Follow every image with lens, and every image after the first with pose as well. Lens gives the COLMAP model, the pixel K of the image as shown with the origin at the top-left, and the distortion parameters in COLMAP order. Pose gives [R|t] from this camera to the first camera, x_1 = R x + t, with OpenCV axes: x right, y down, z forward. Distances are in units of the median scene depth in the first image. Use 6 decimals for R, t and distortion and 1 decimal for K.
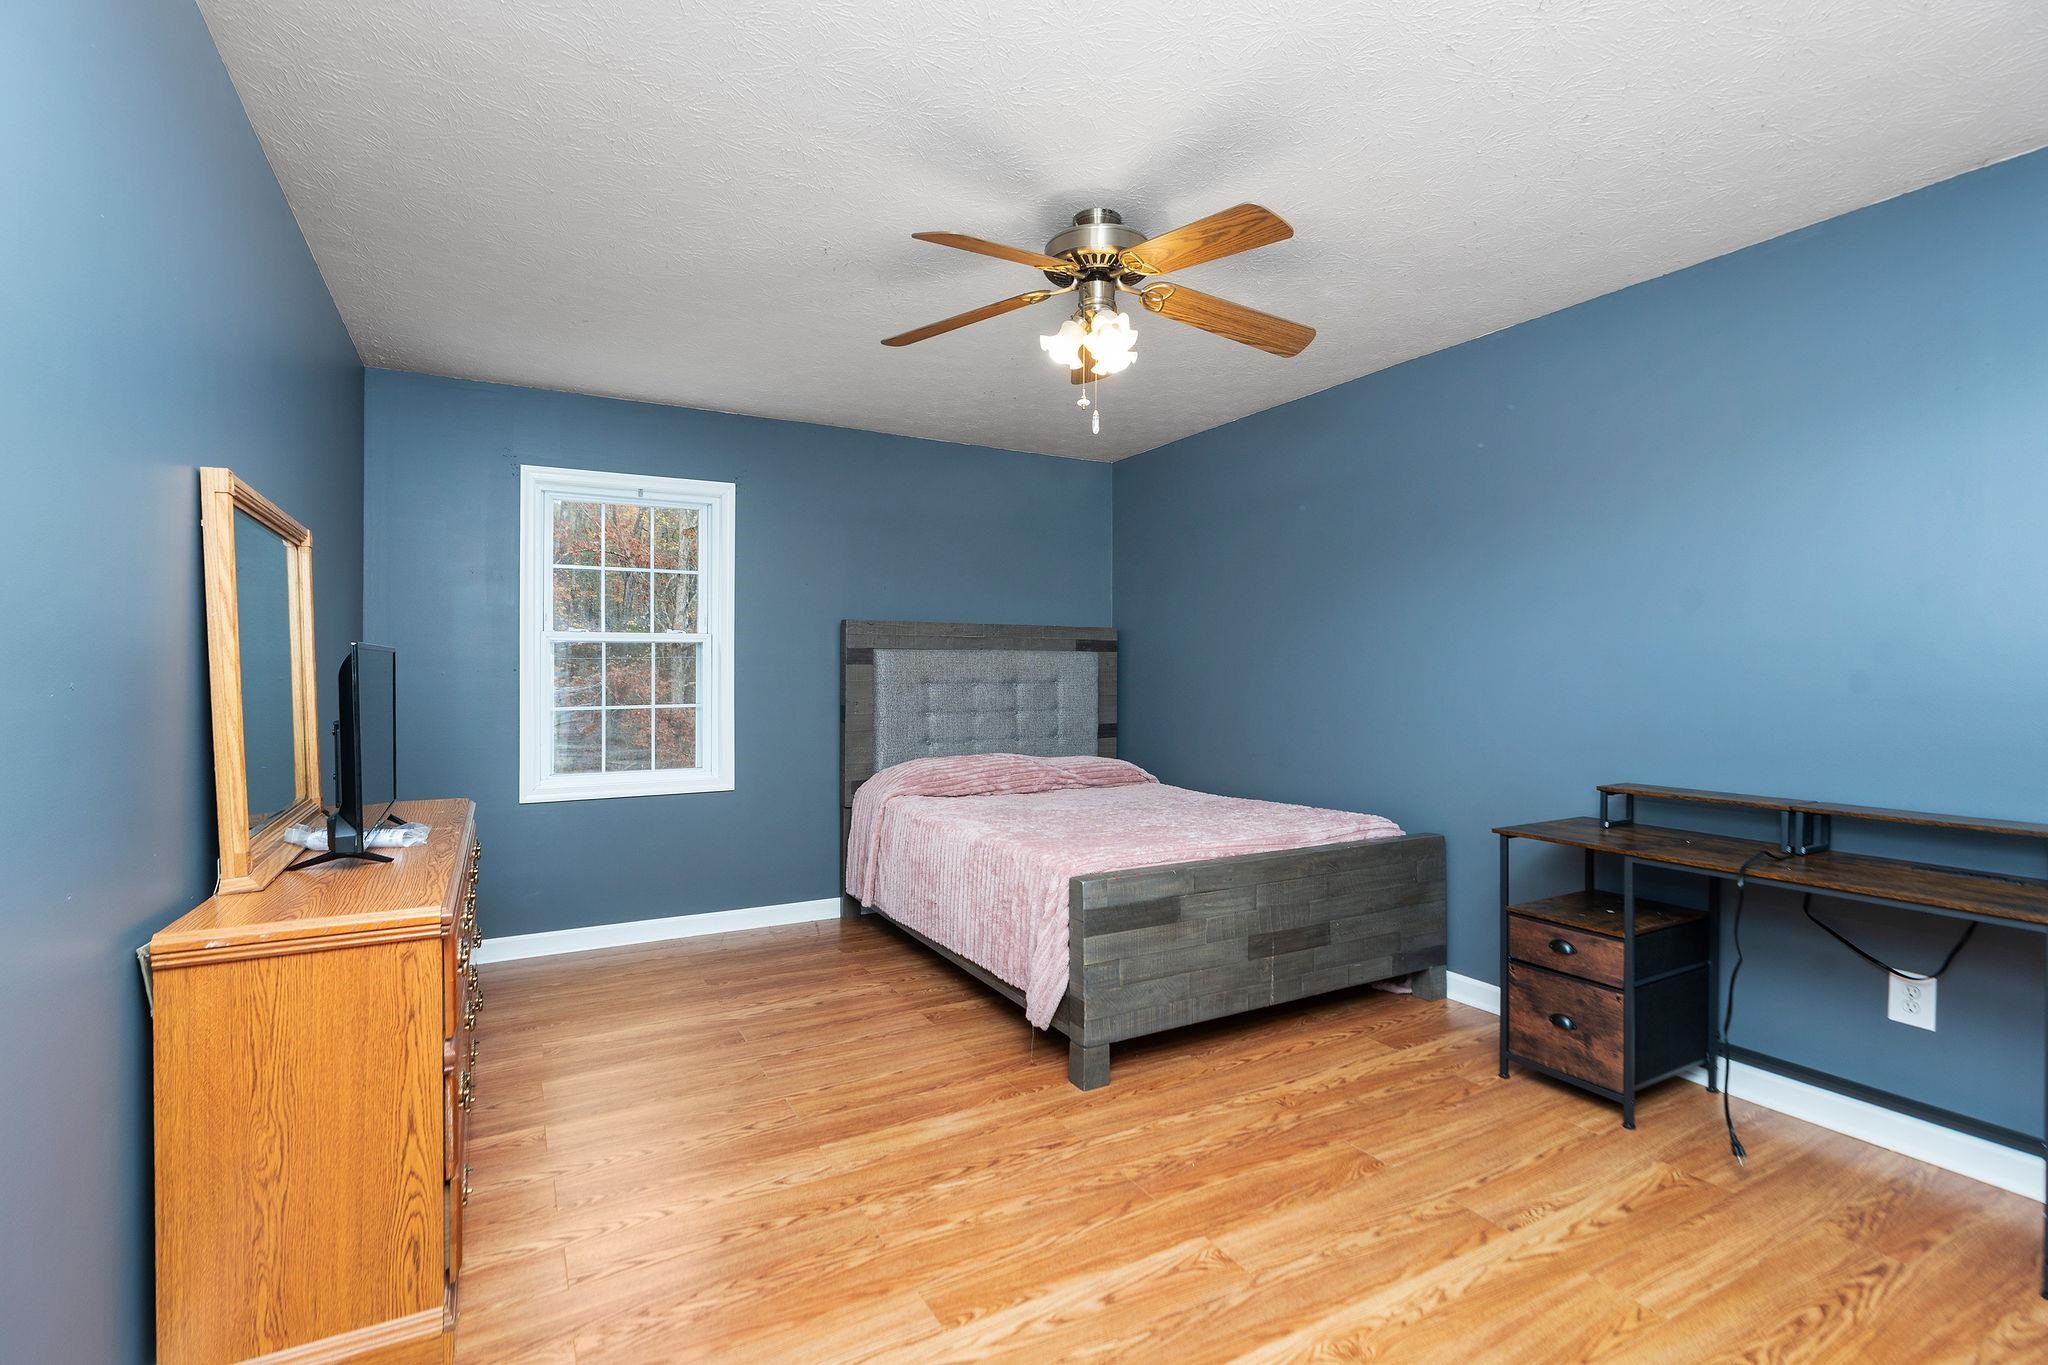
lens RADIAL K [[950.7, 0, 1024.0], [0, 950.7, 682.5], [0, 0, 1]] dist [0.000655, 0.000050]
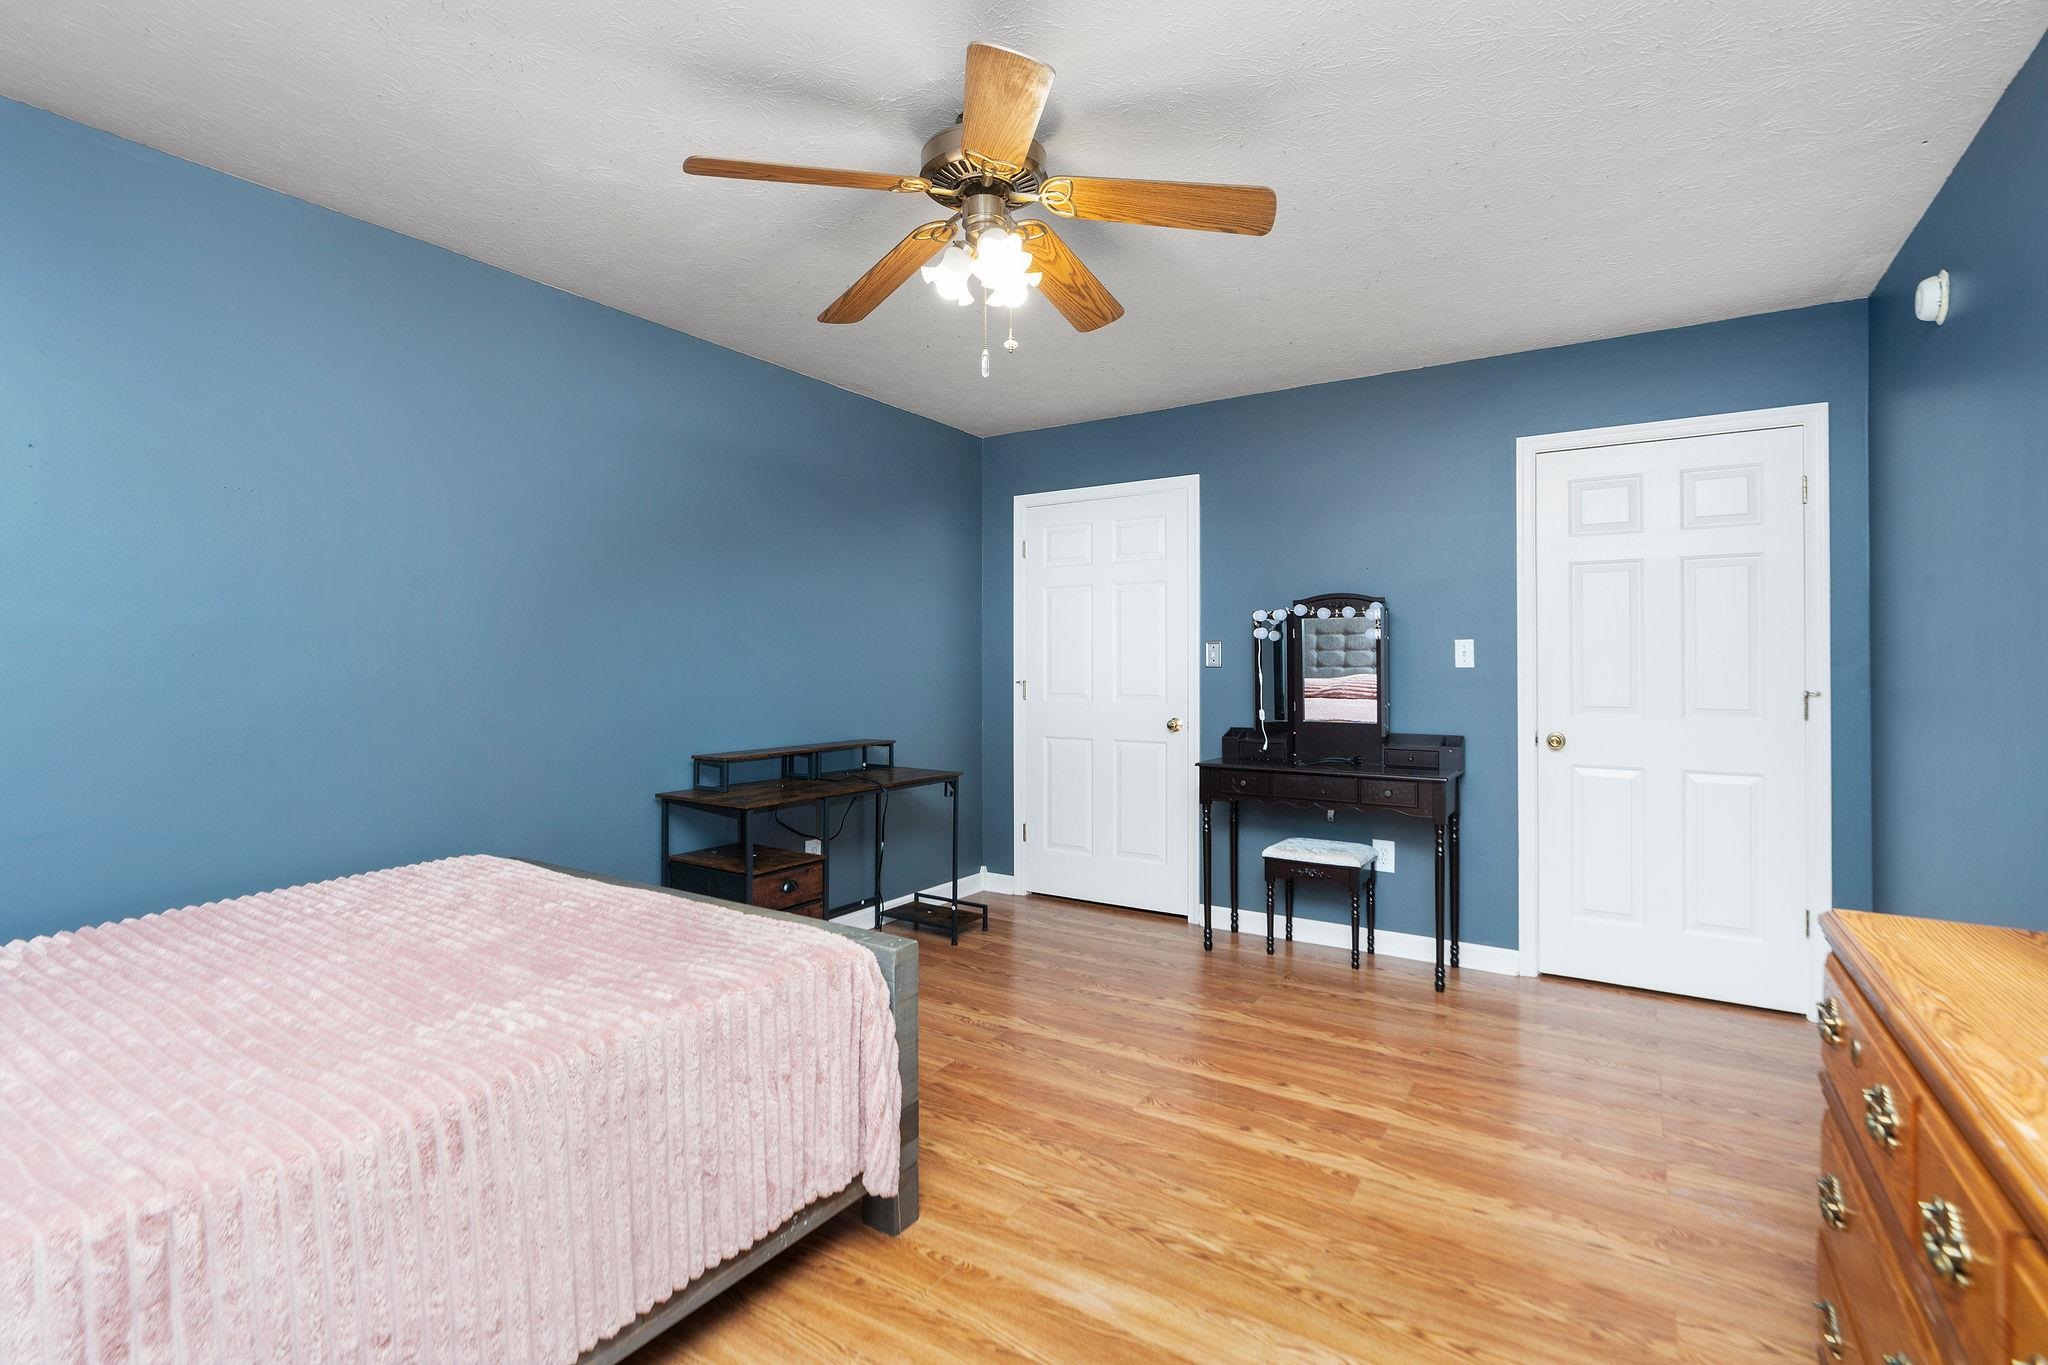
lens RADIAL K [[947.2, 0, 1025.1], [0, 947.2, 656.7], [0, 0, 1]] dist [-0.000185, 0.000227]
pose [[-0.469196, 0.007051, 0.883066, -0.813201], [0.006907, 0.999967, -0.004314, -0.009774], [-0.883067, 0.004075, -0.469229, 1.628223]]
